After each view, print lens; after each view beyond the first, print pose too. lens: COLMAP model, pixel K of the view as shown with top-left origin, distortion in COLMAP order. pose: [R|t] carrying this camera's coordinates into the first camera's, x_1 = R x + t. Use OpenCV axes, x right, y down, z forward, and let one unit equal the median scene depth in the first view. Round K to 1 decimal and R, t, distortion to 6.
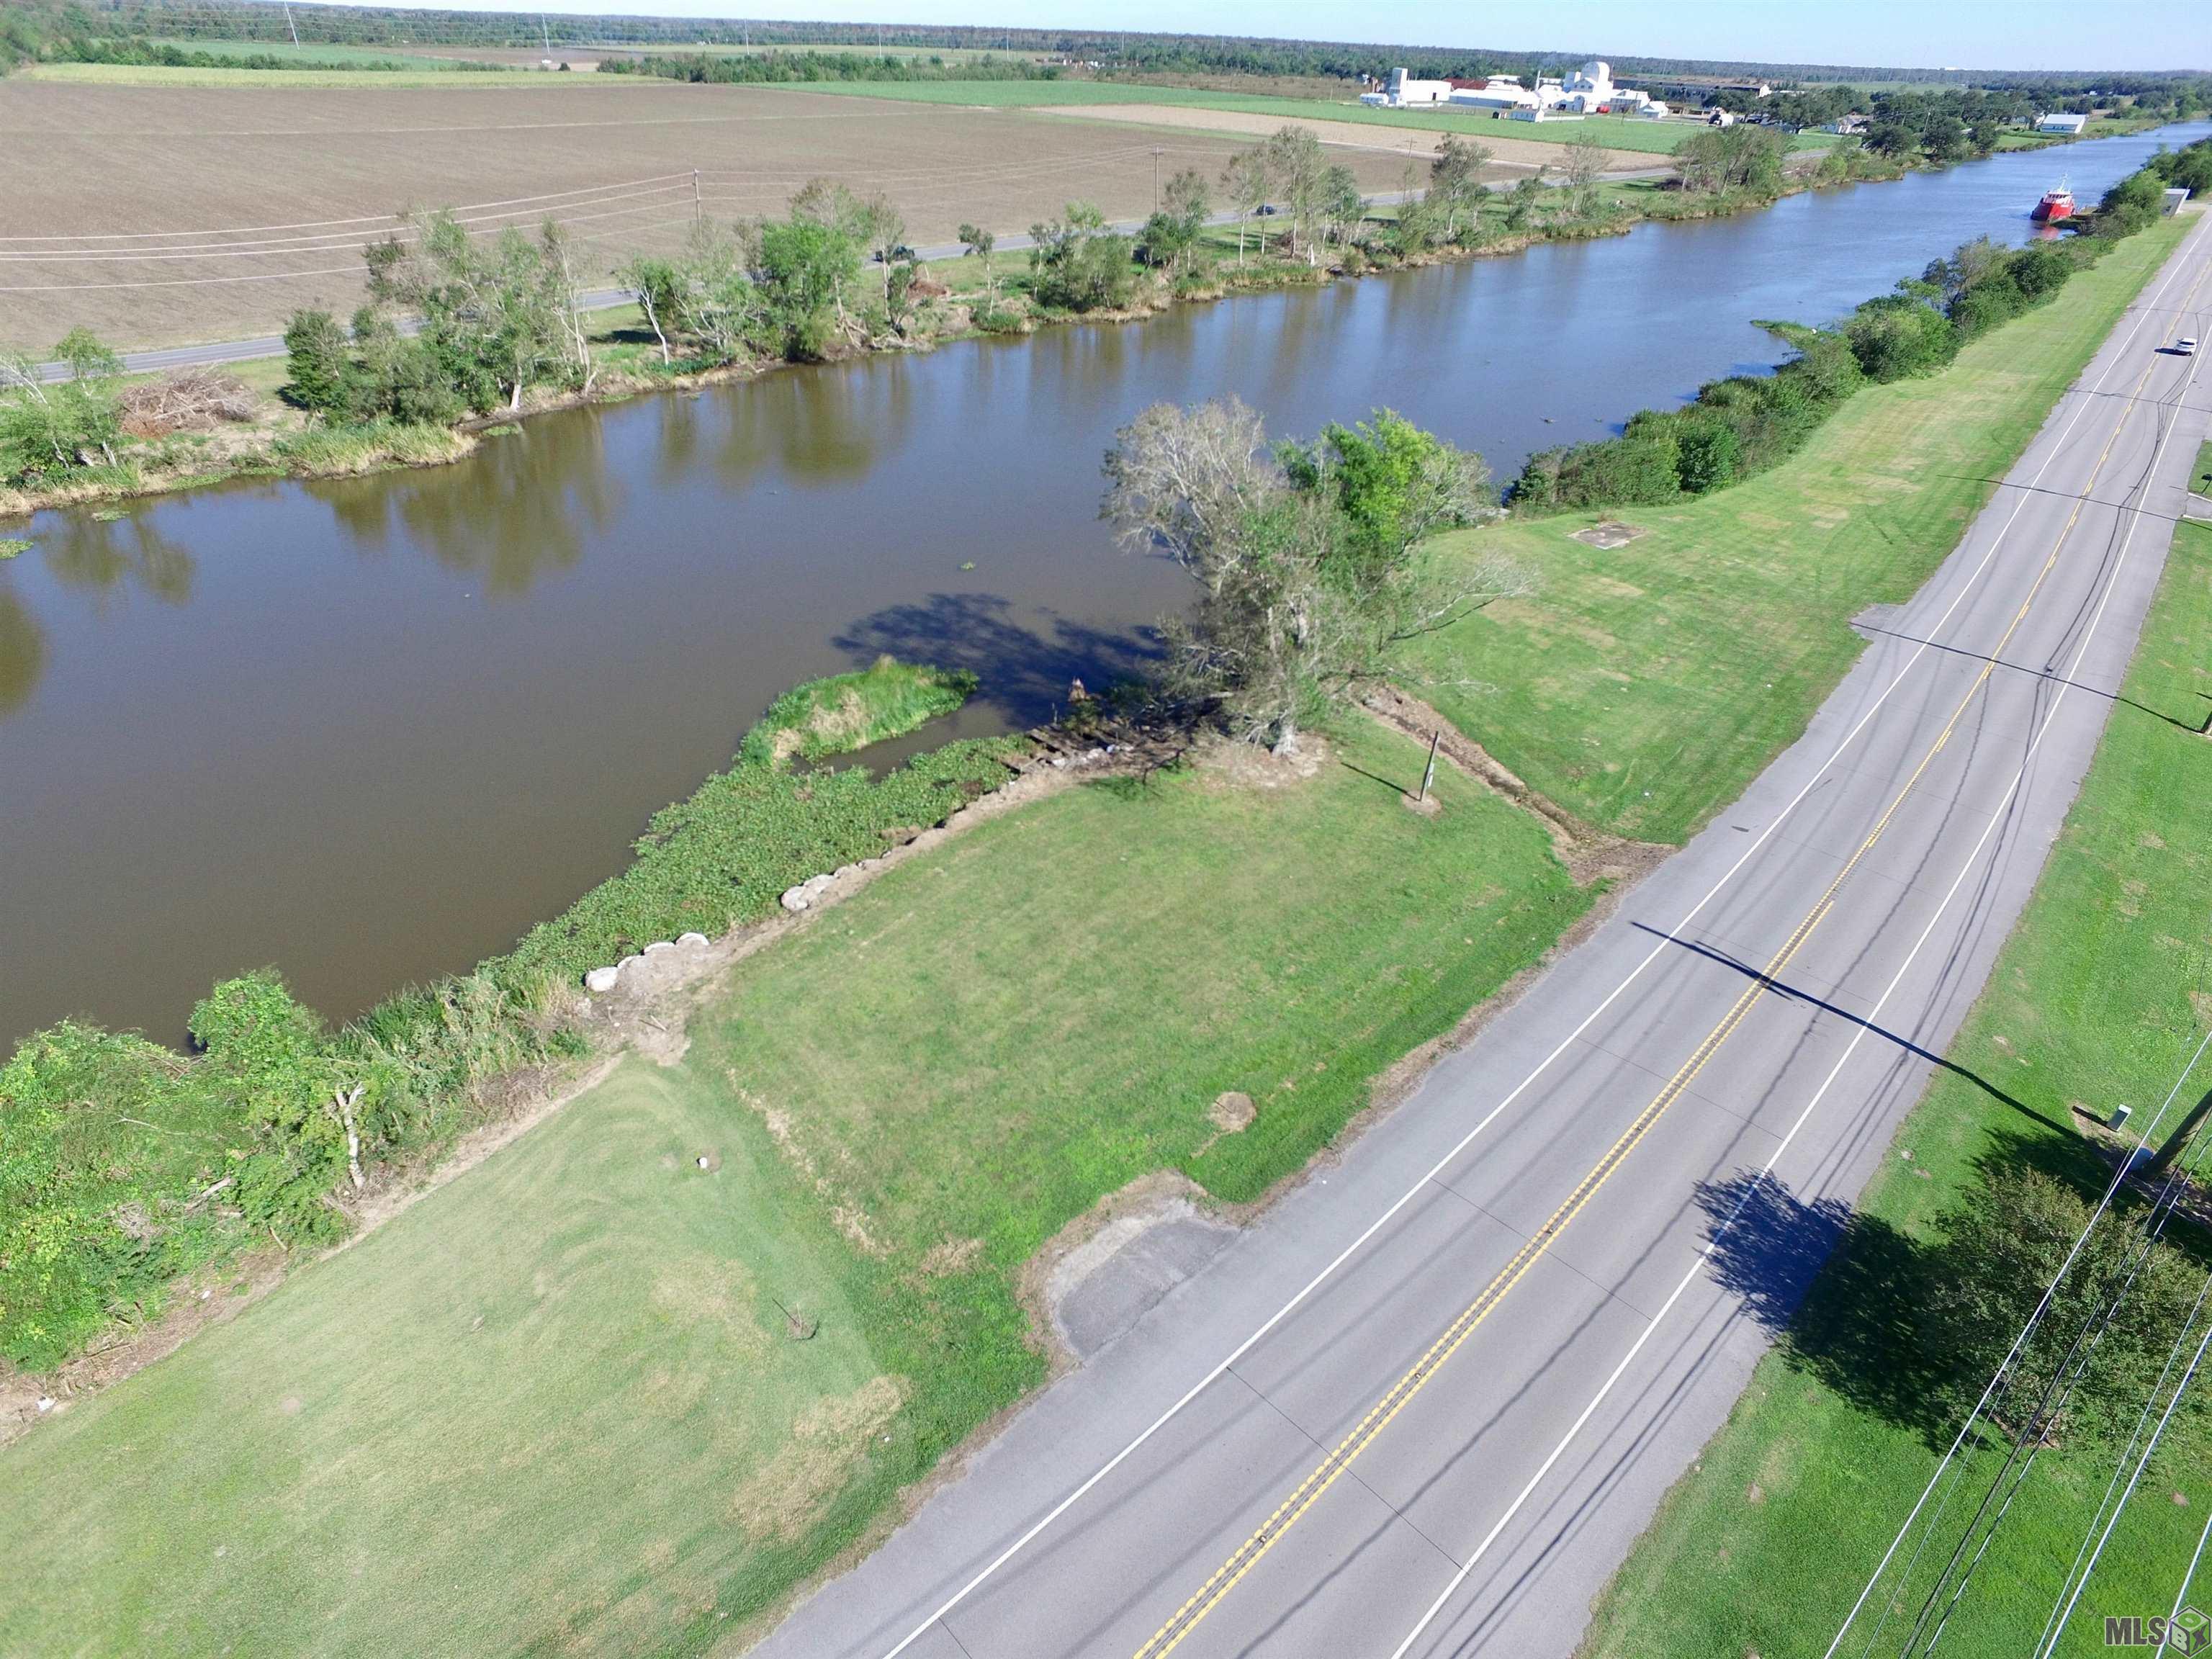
lens RADIAL K [[1285.3, 0, 1089.8], [0, 1285.3, 822.6], [0, 0, 1]] dist [-0.119618, 0.086372]
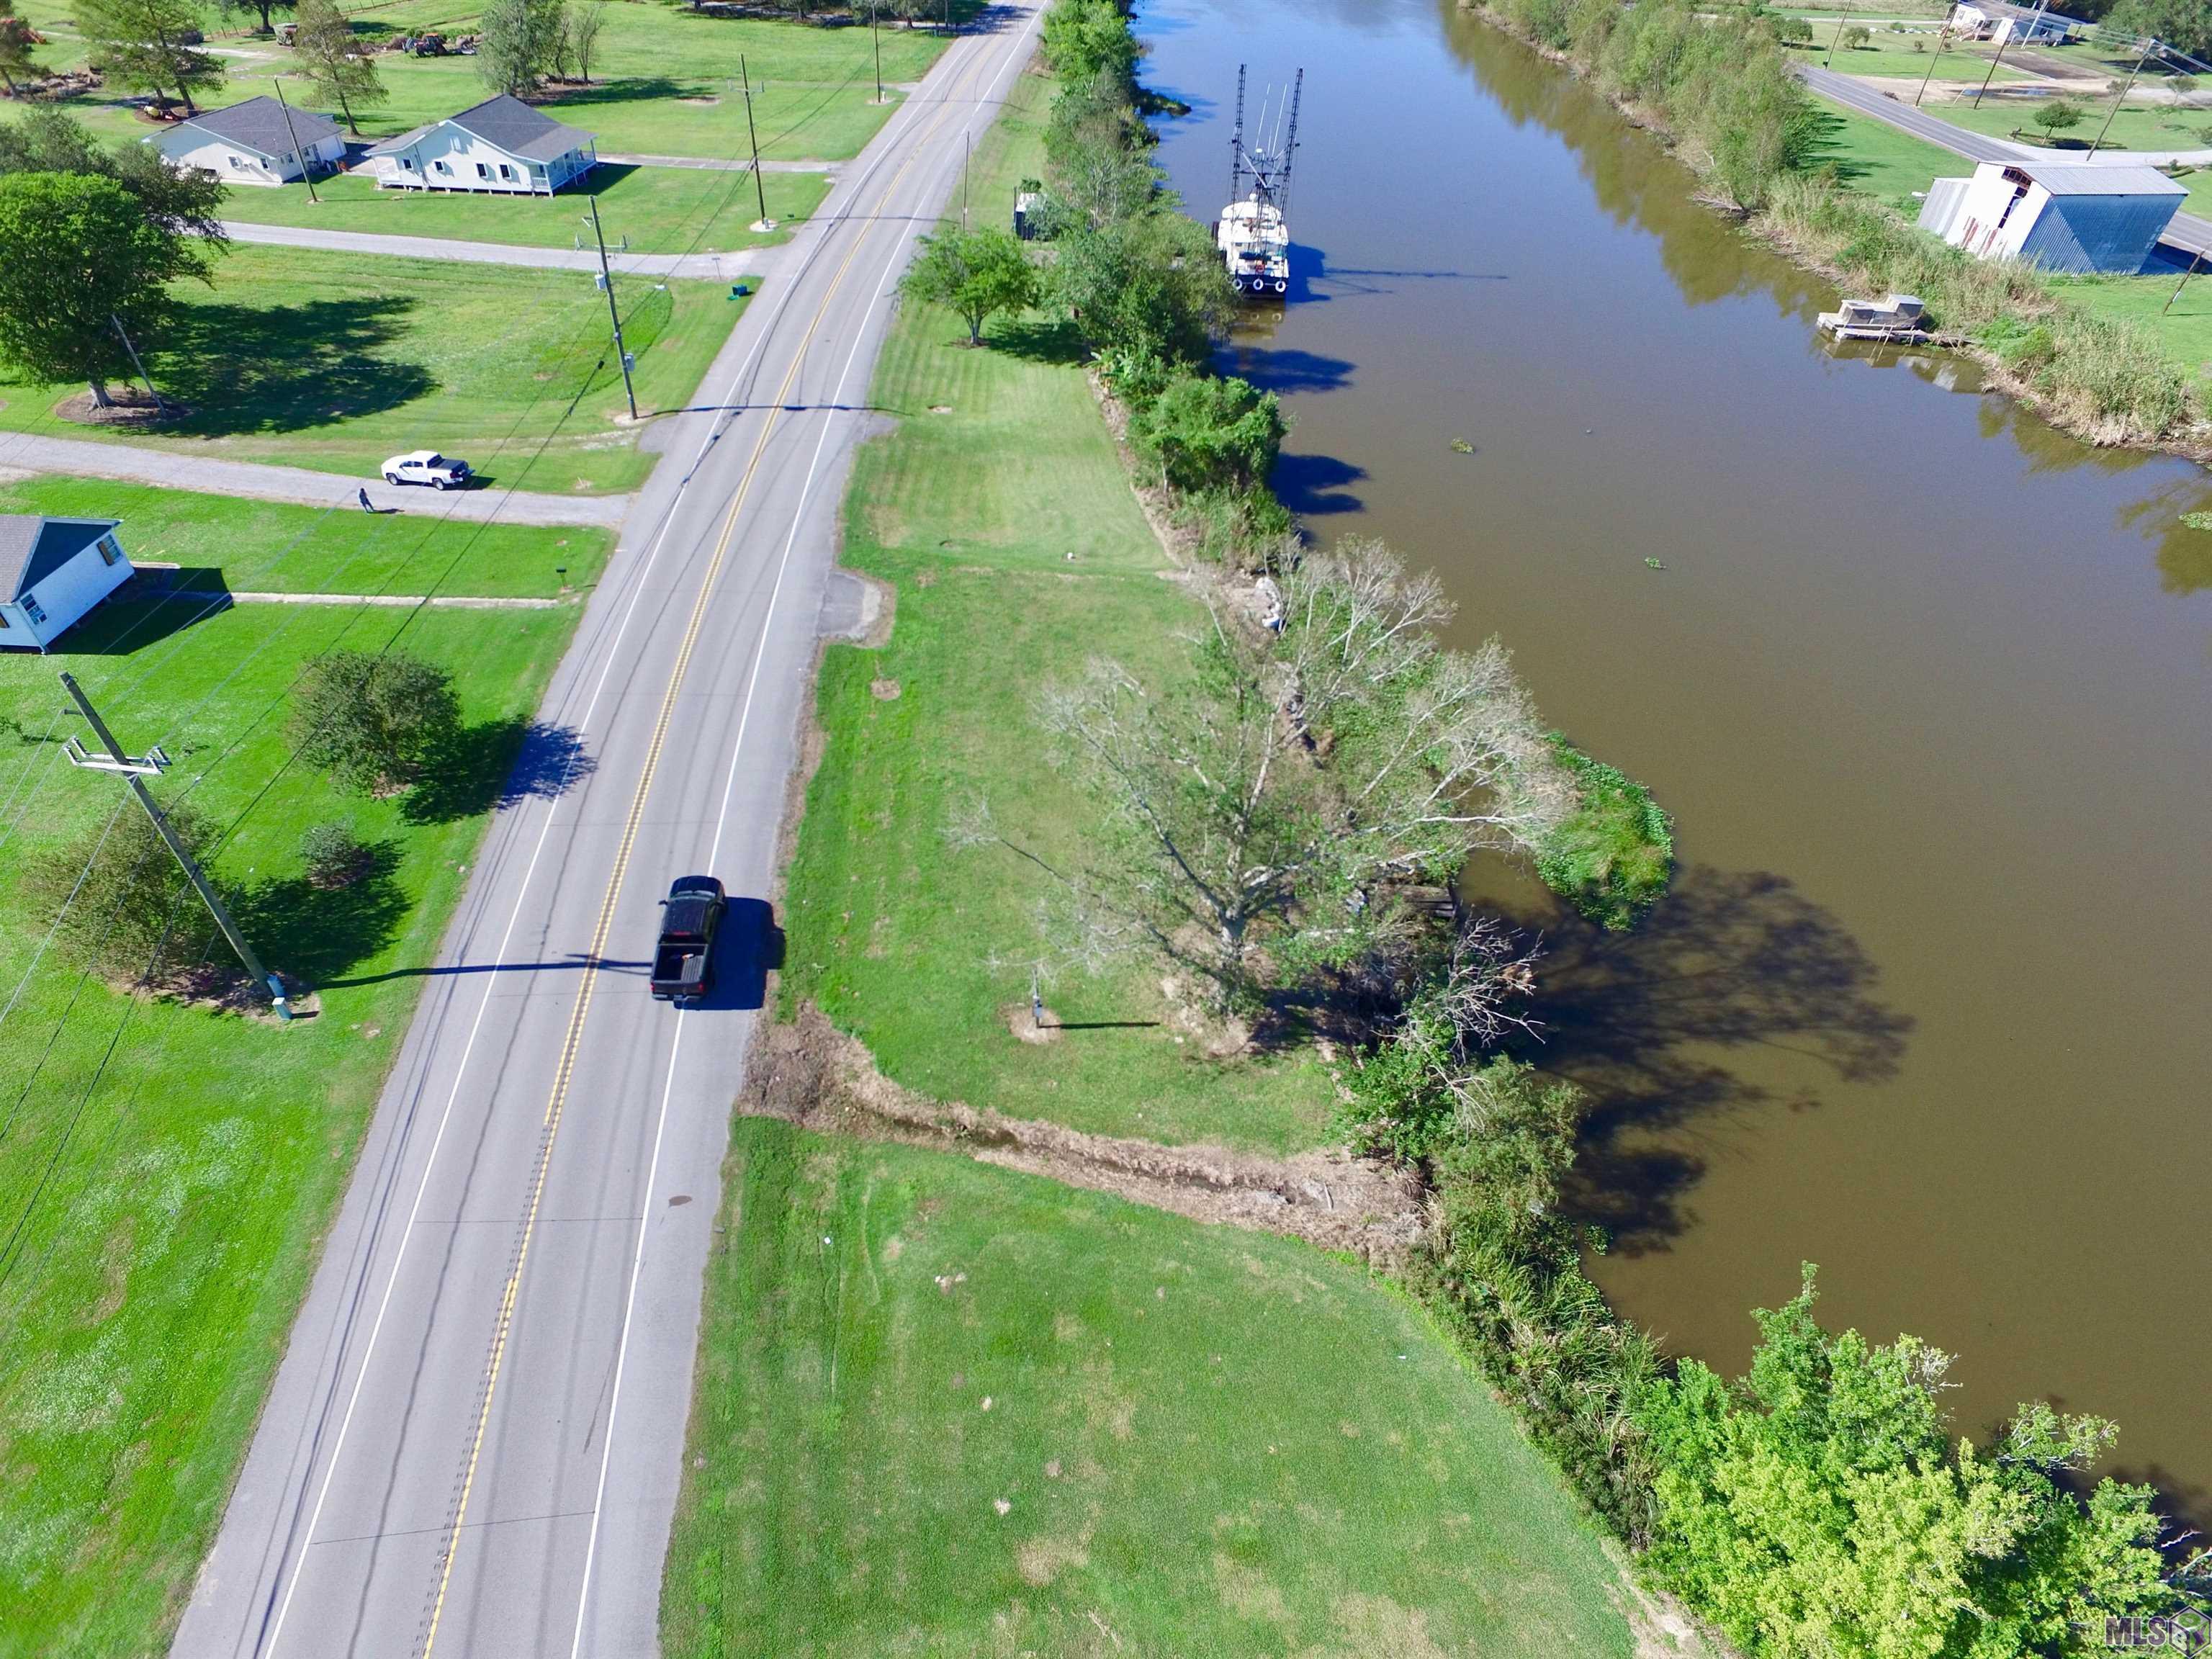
lens RADIAL K [[1285.3, 0, 1089.8], [0, 1285.3, 822.6], [0, 0, 1]] dist [-0.119618, 0.086372]
pose [[-0.653471, 0.459242, -0.601724, 0.656856], [-0.451754, 0.401231, 0.796826, -0.721702], [0.607366, 0.792534, -0.054729, 0.943256]]
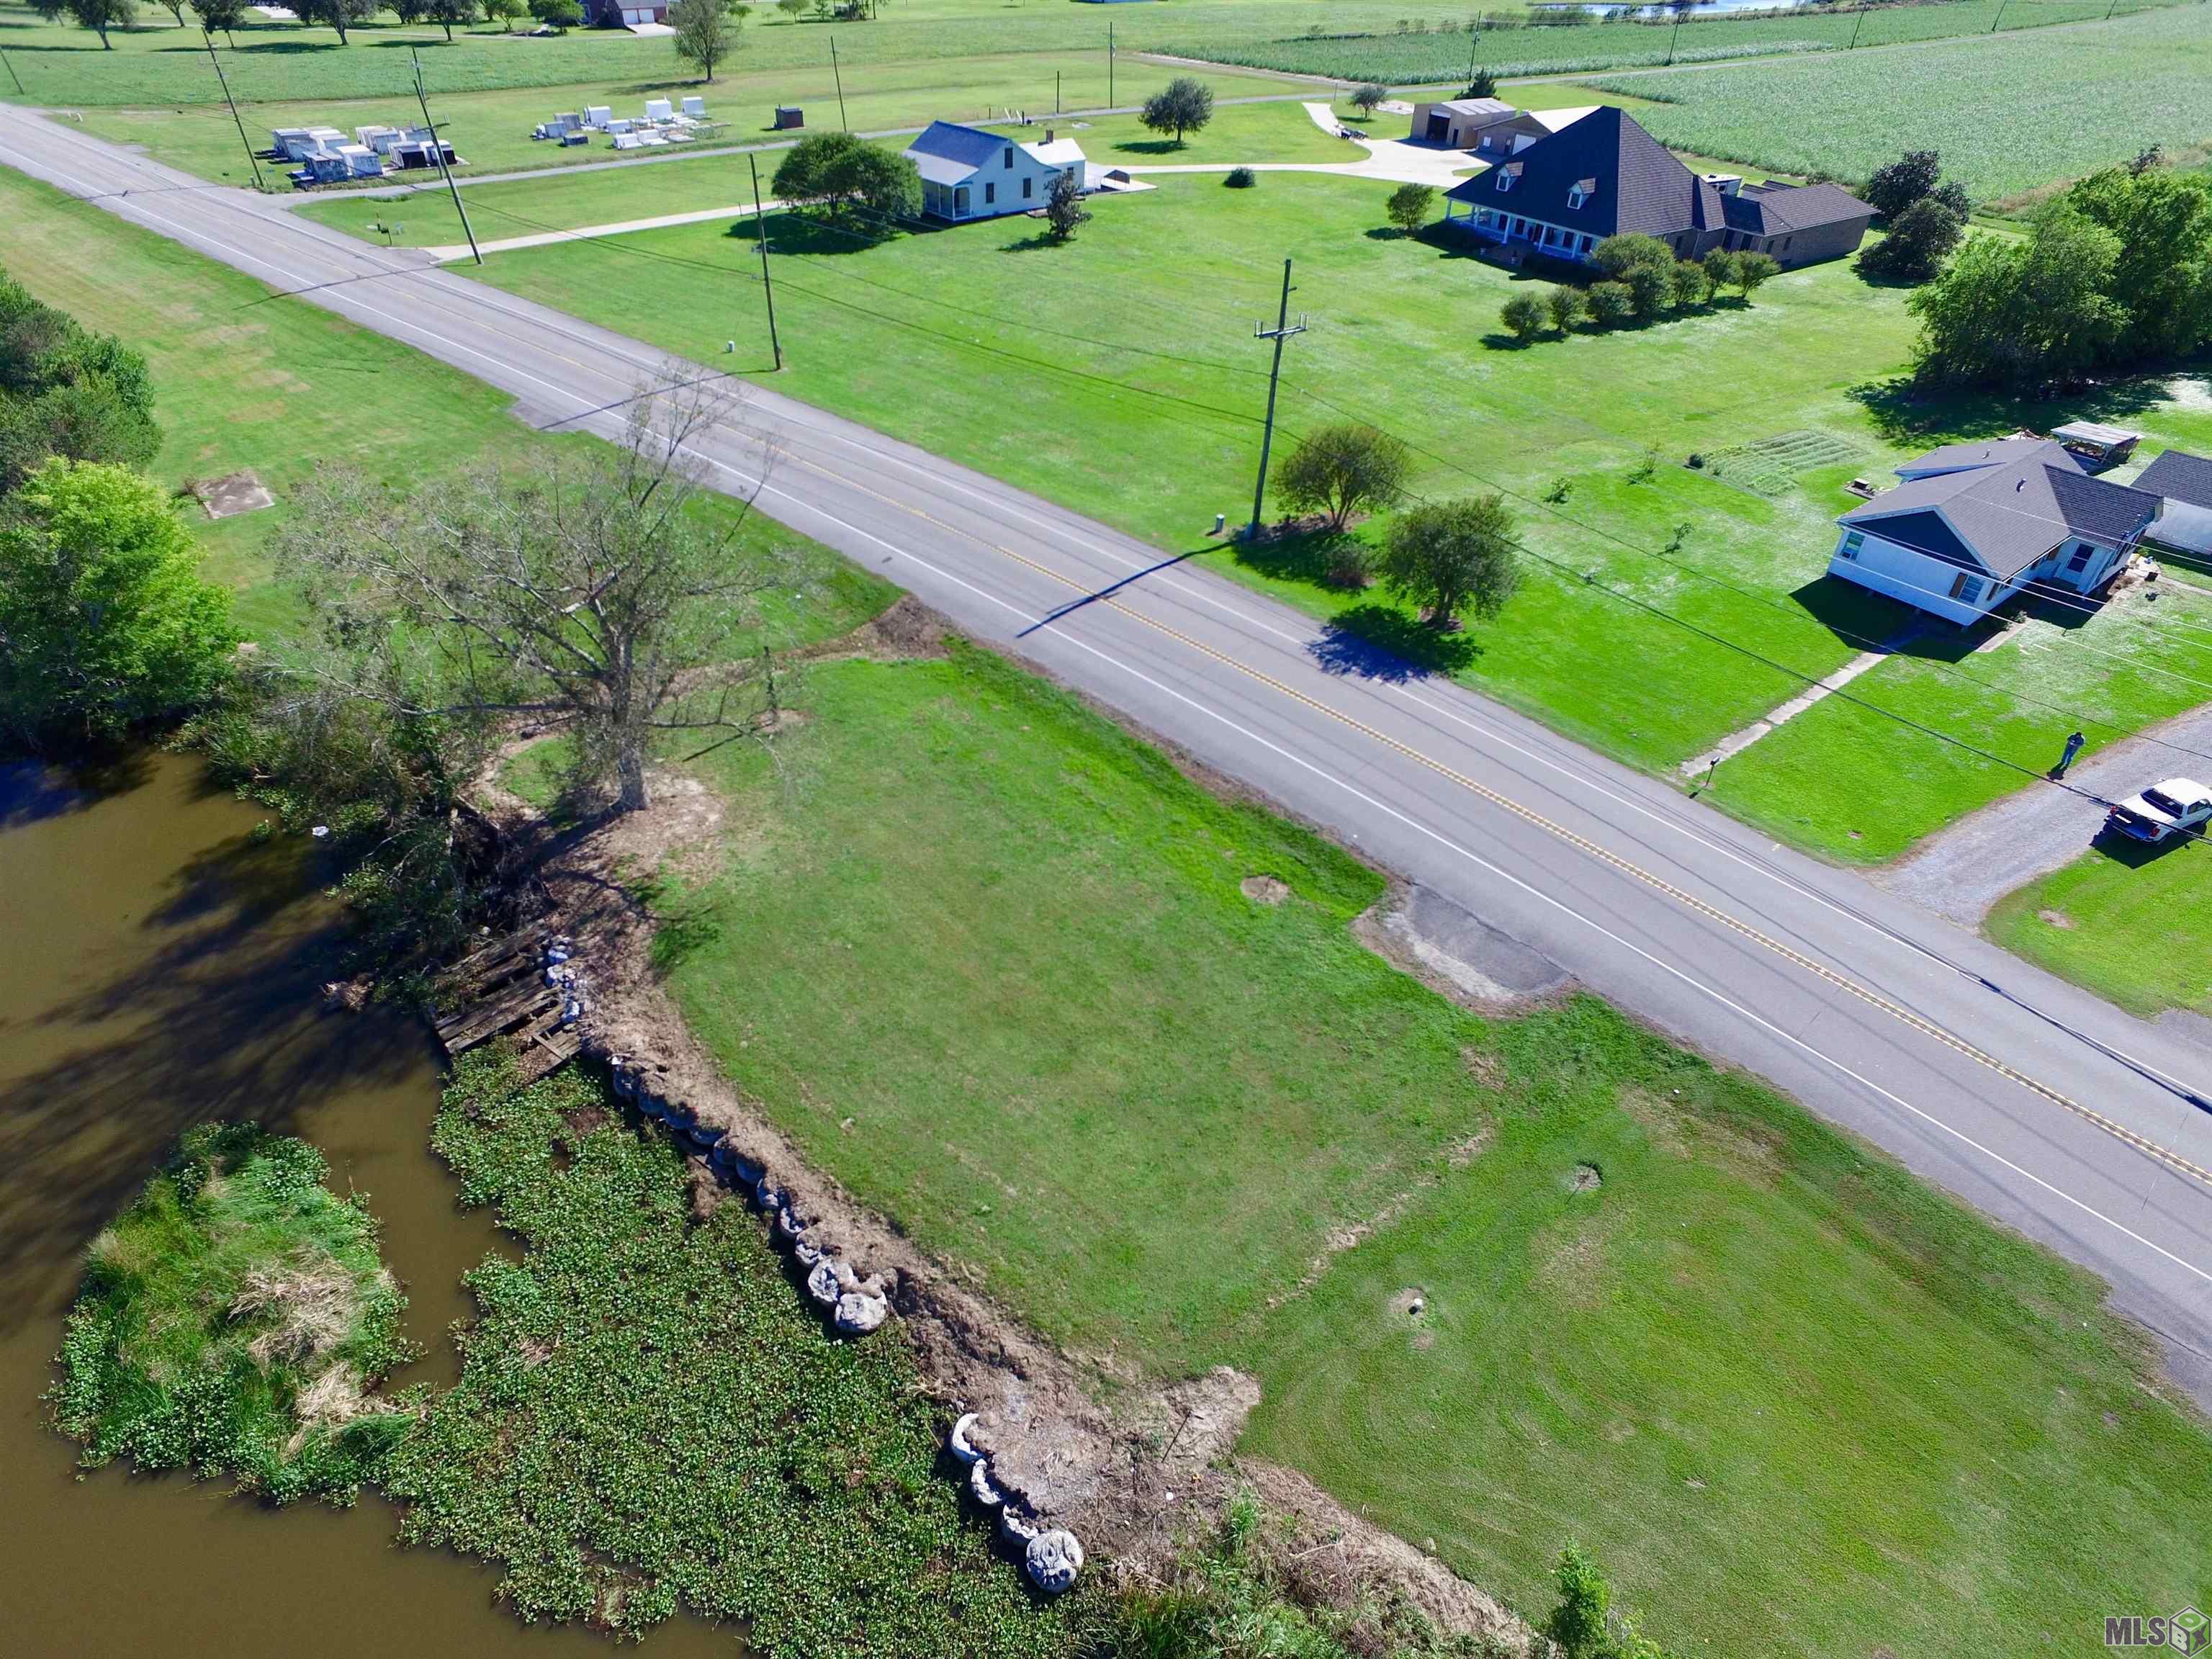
lens RADIAL K [[1285.3, 0, 1089.8], [0, 1285.3, 822.6], [0, 0, 1]] dist [-0.119618, 0.086372]
pose [[0.004948, -0.639850, 0.768484, -0.500142], [0.518365, 0.658822, 0.545207, -0.353828], [-0.855145, 0.395657, 0.334936, 0.507395]]
